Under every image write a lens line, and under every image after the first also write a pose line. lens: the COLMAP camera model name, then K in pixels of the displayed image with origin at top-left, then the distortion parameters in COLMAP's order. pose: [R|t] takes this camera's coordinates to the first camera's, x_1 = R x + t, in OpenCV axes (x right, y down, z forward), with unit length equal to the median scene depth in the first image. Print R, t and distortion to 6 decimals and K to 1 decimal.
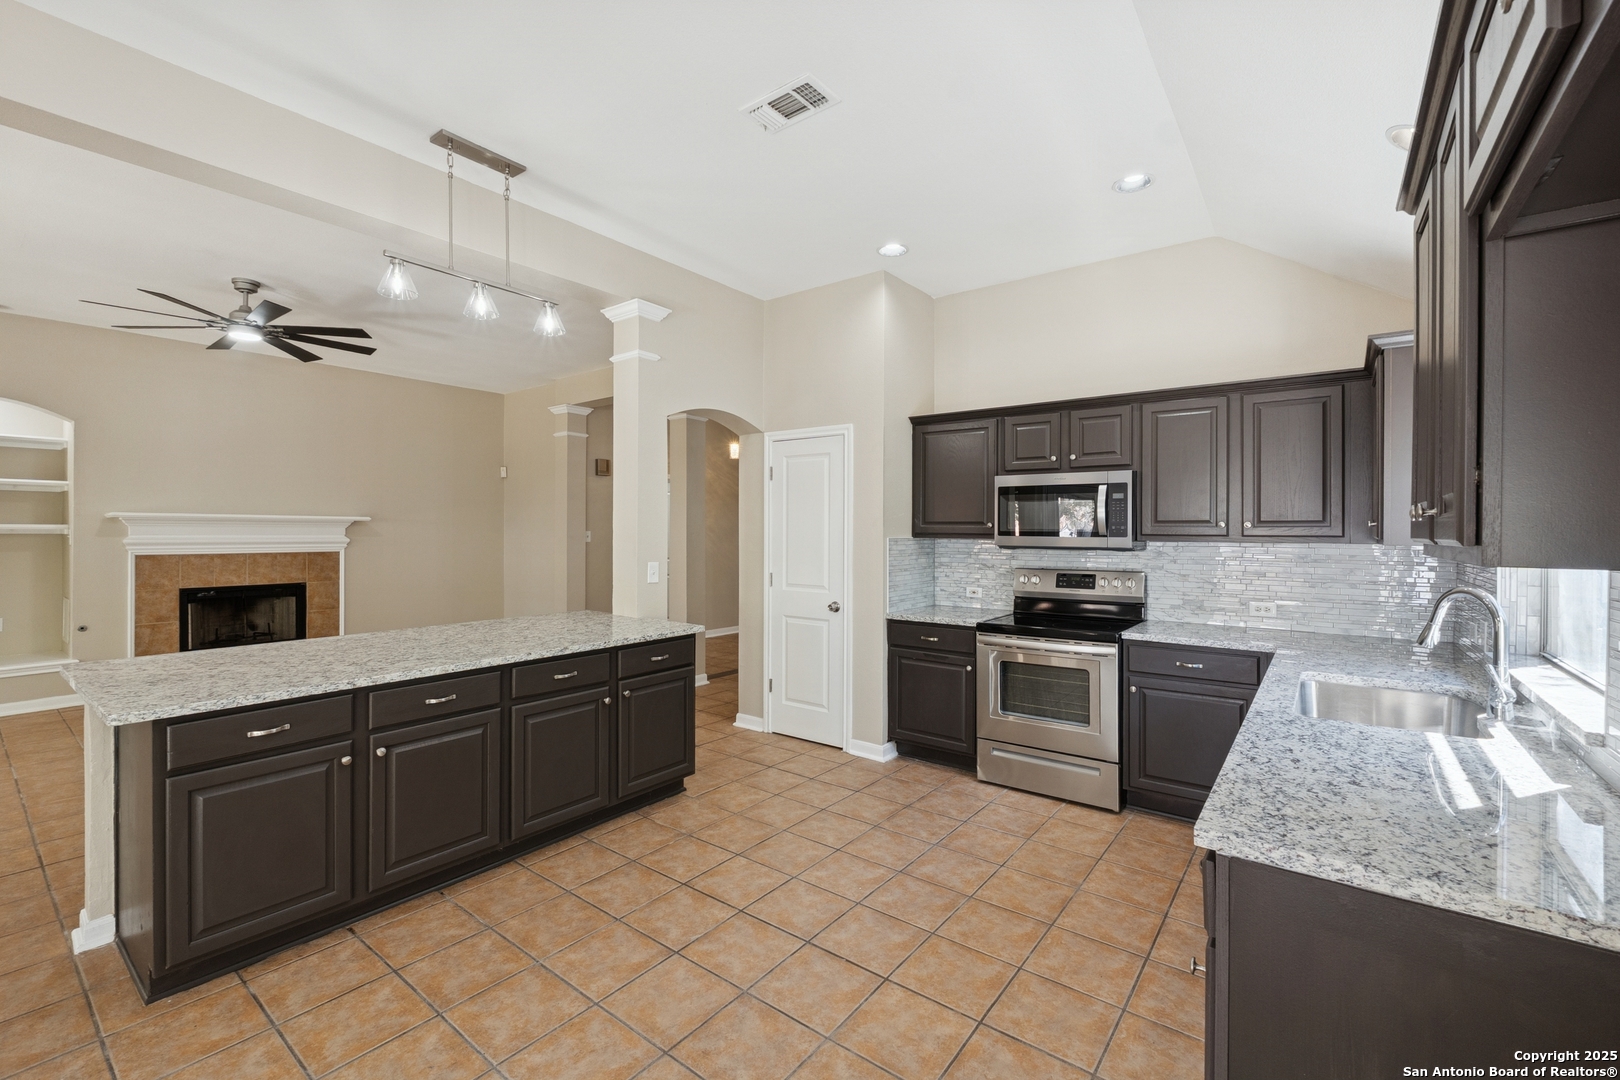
lens RADIAL K [[685.0, 0, 804.4], [0, 685.0, 530.9], [0, 0, 1]] dist [-0.008123, 0.000235]
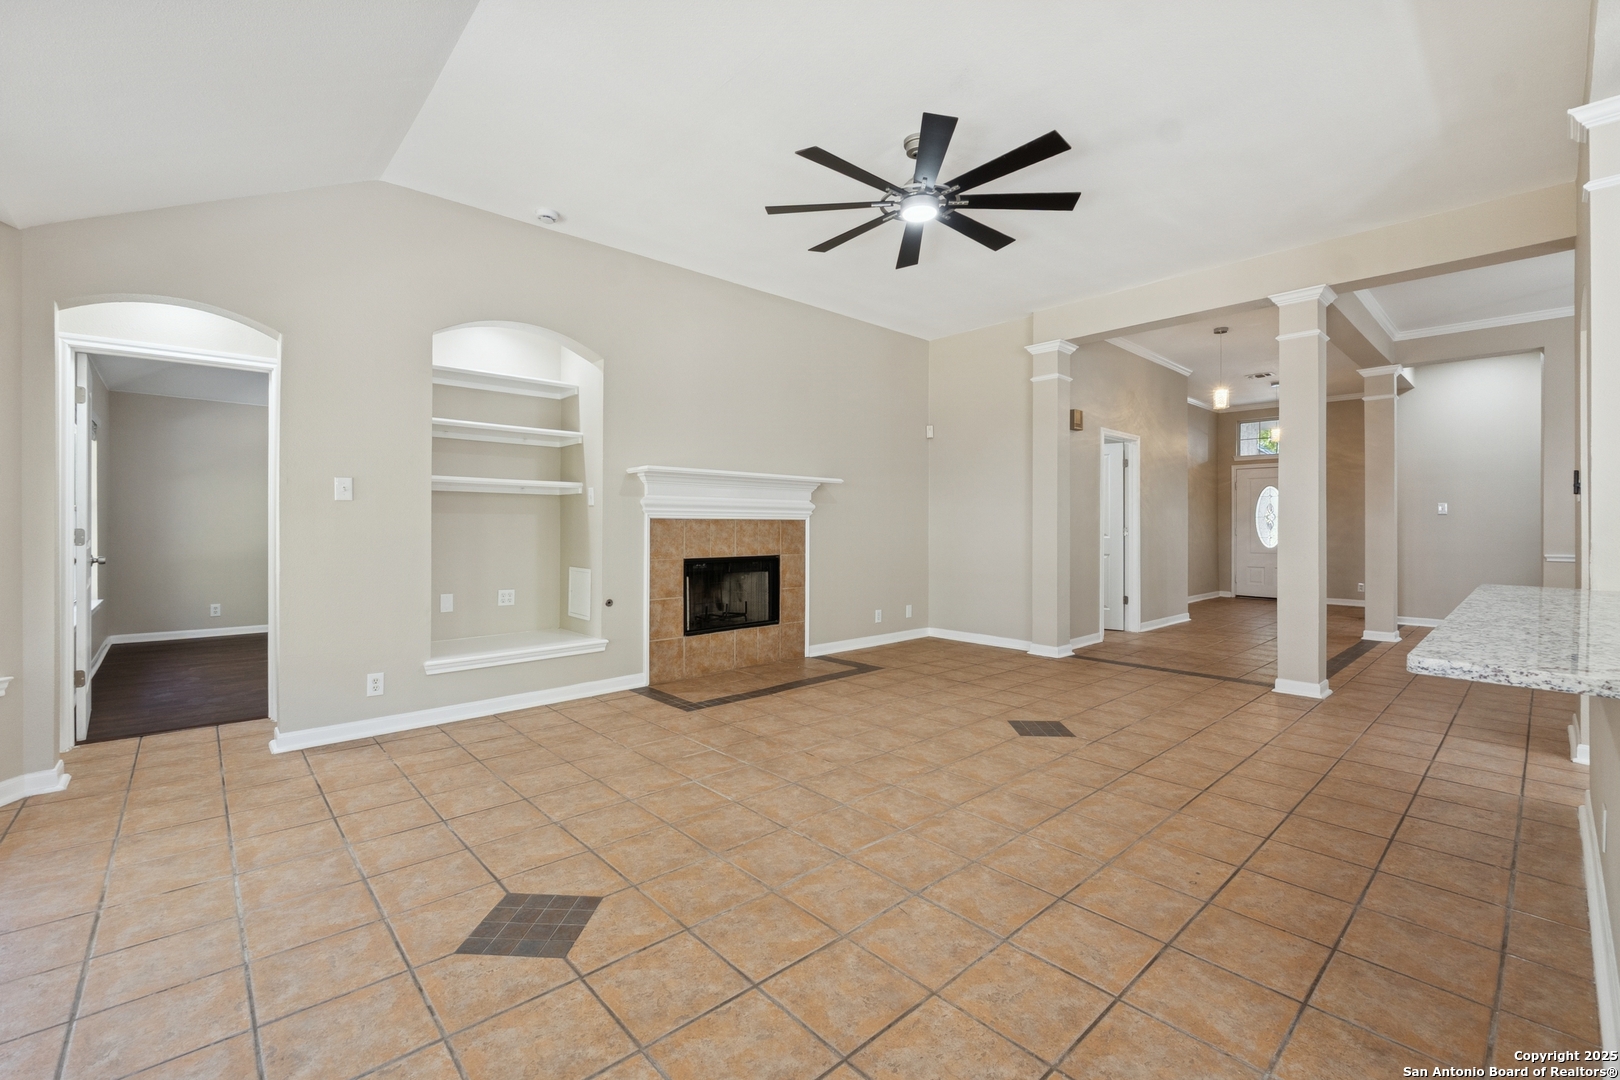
lens RADIAL K [[685.0, 0, 808.4], [0, 685.0, 525.6], [0, 0, 1]] dist [-0.008123, 0.000235]
pose [[0.984862, -0.000549, -0.173342, -0.981139], [0.000847, 0.999998, 0.001644, 0.067249], [0.173341, -0.001766, 0.984860, 0.287588]]
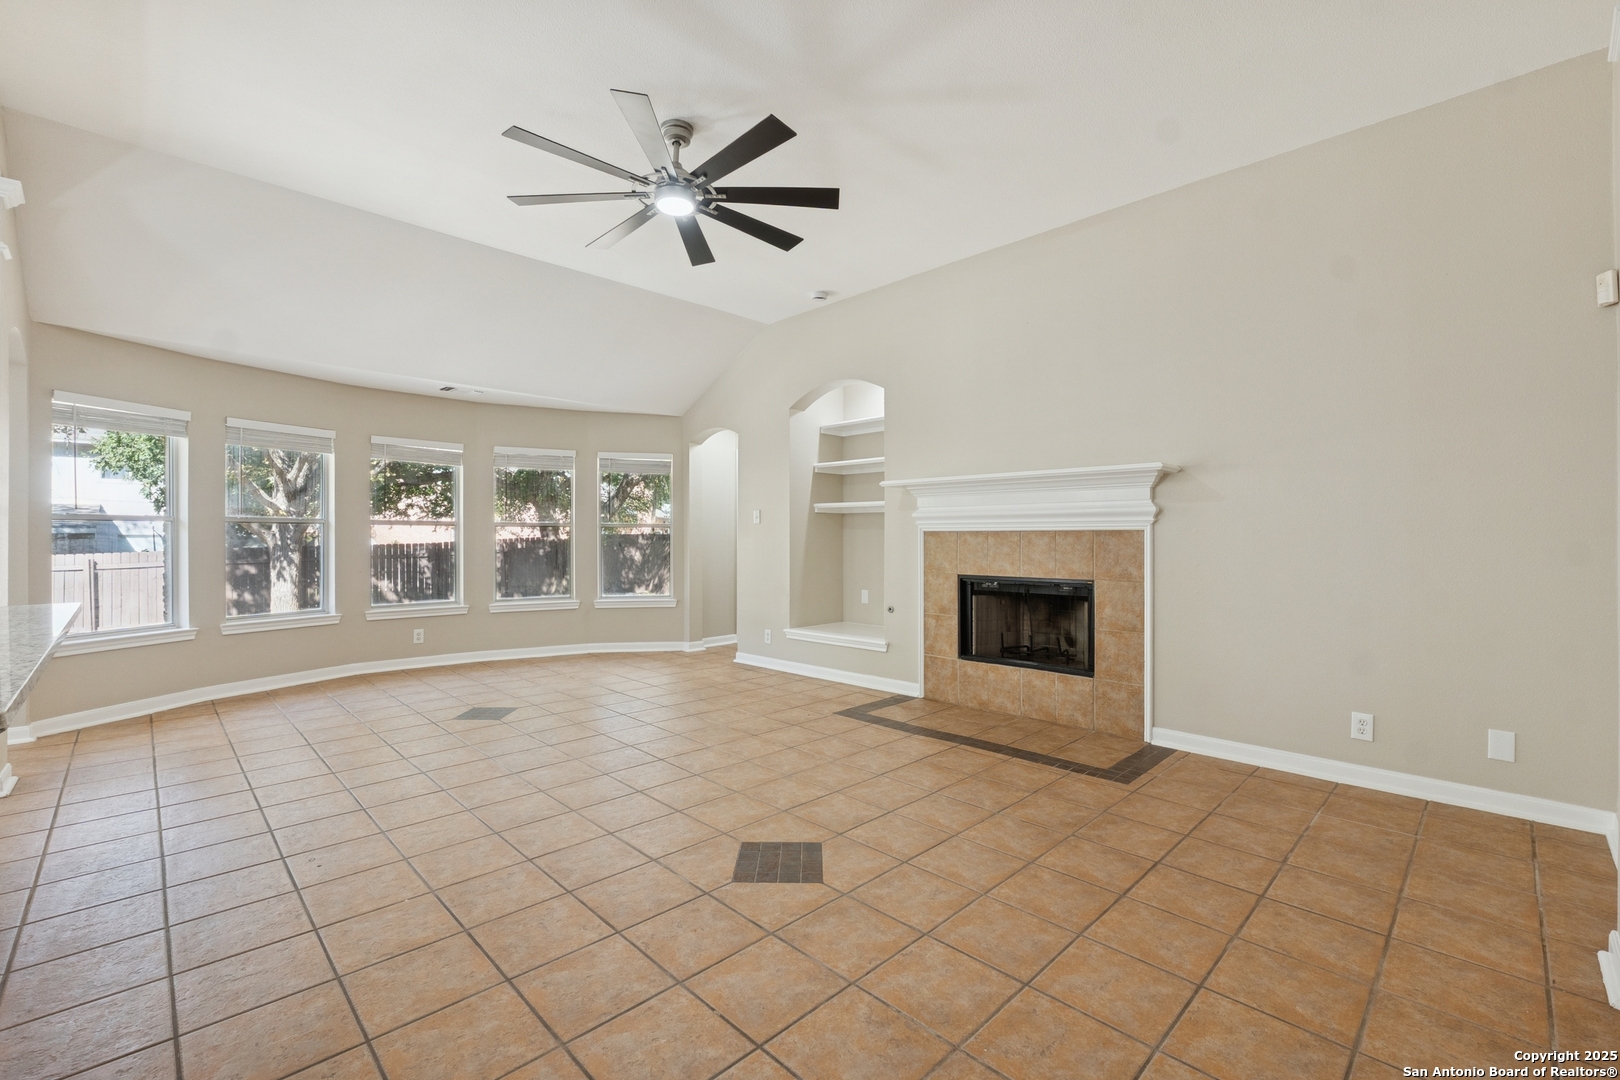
lens RADIAL K [[685.0, 0, 804.7], [0, 685.0, 538.2], [0, 0, 1]] dist [-0.008123, 0.000235]
pose [[-0.136962, -0.001437, -0.990575, -0.169910], [-0.000285, 0.999999, -0.001411, 0.070310], [0.990576, 0.000089, -0.136962, 1.487354]]
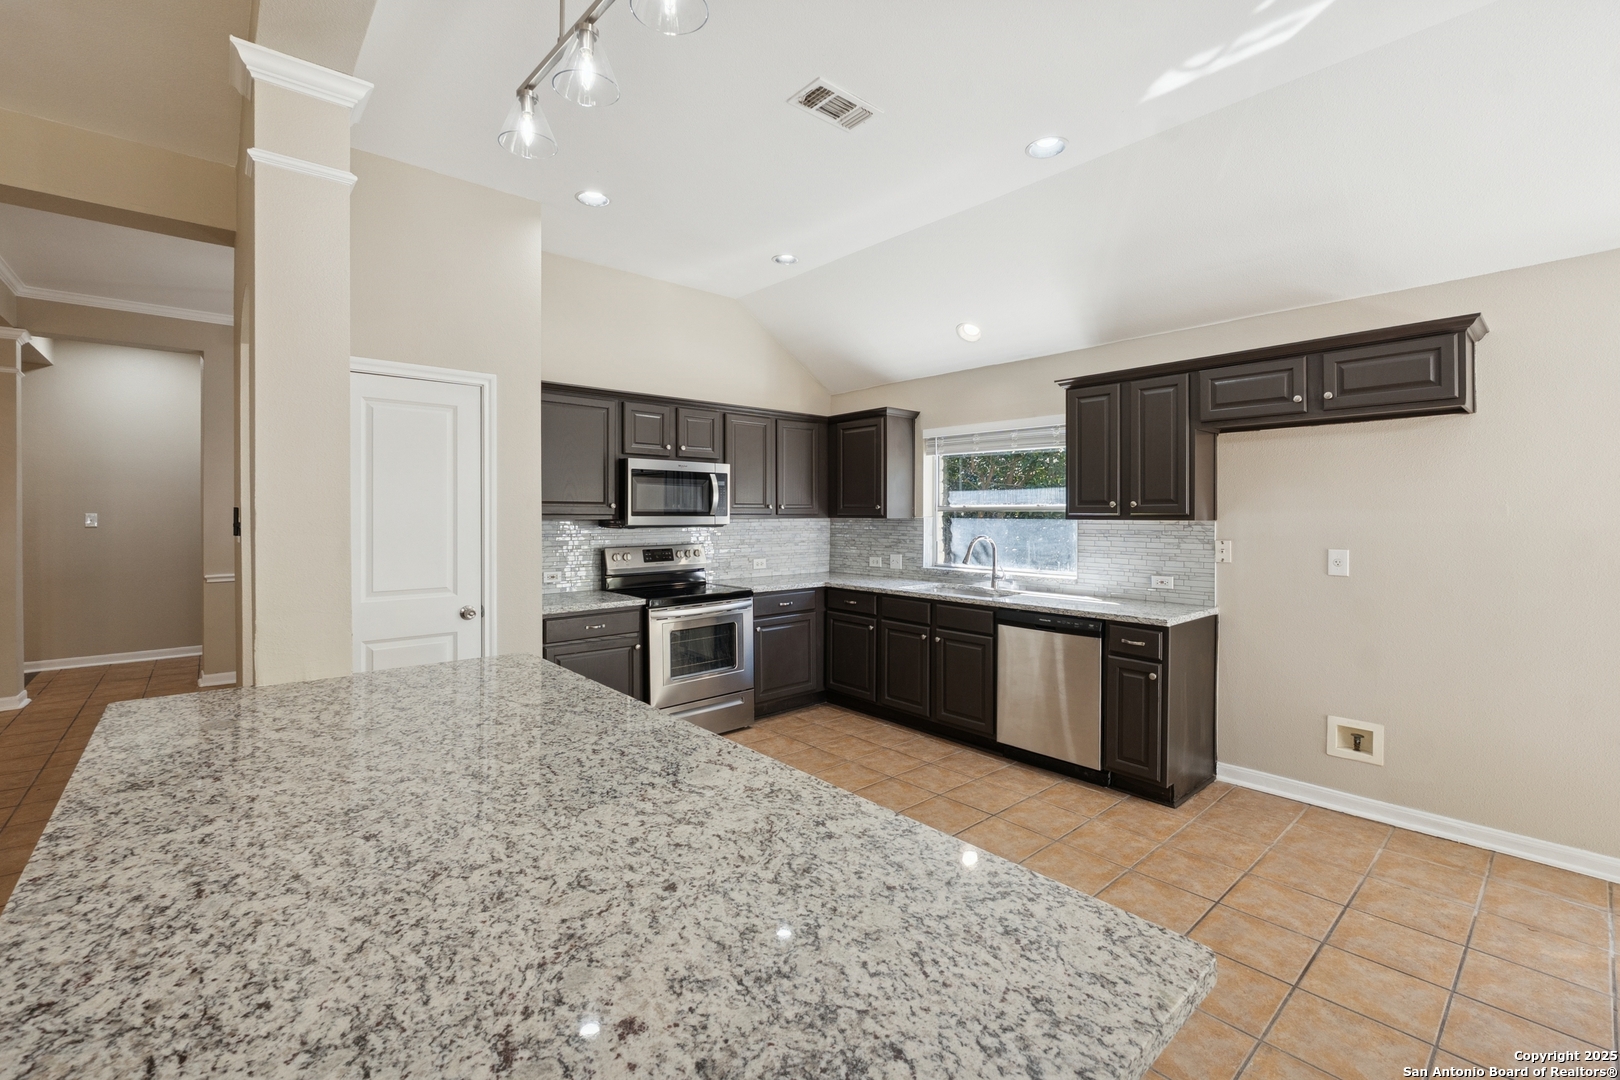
lens RADIAL K [[685.0, 0, 805.3], [0, 685.0, 512.5], [0, 0, 1]] dist [-0.008123, 0.000235]
pose [[0.196776, -0.004161, 0.980440, -0.744821], [0.002277, 0.999990, 0.003787, -0.001676], [-0.980446, 0.001487, 0.196783, 0.589424]]
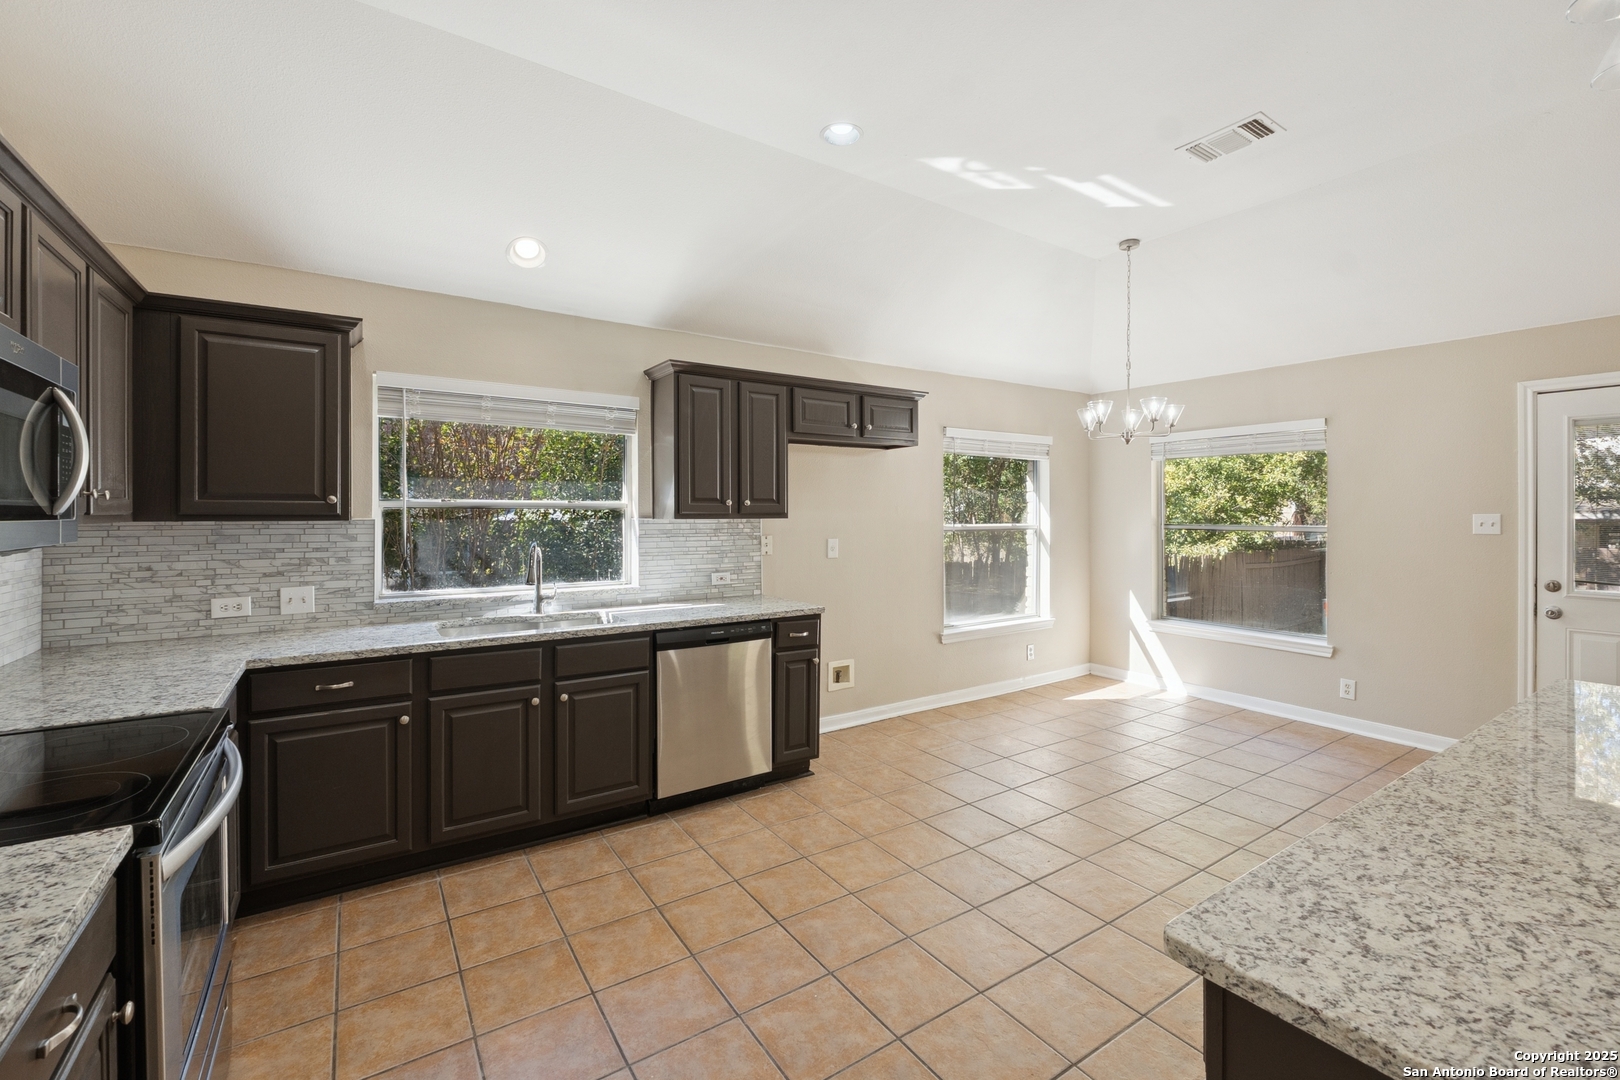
lens RADIAL K [[685.0, 0, 807.7], [0, 685.0, 513.7], [0, 0, 1]] dist [-0.008123, 0.000235]
pose [[-0.947103, -0.006503, 0.320864, -0.103578], [-0.005582, 0.999977, 0.003790, 0.002327], [-0.320881, 0.001799, -0.947118, 1.231372]]
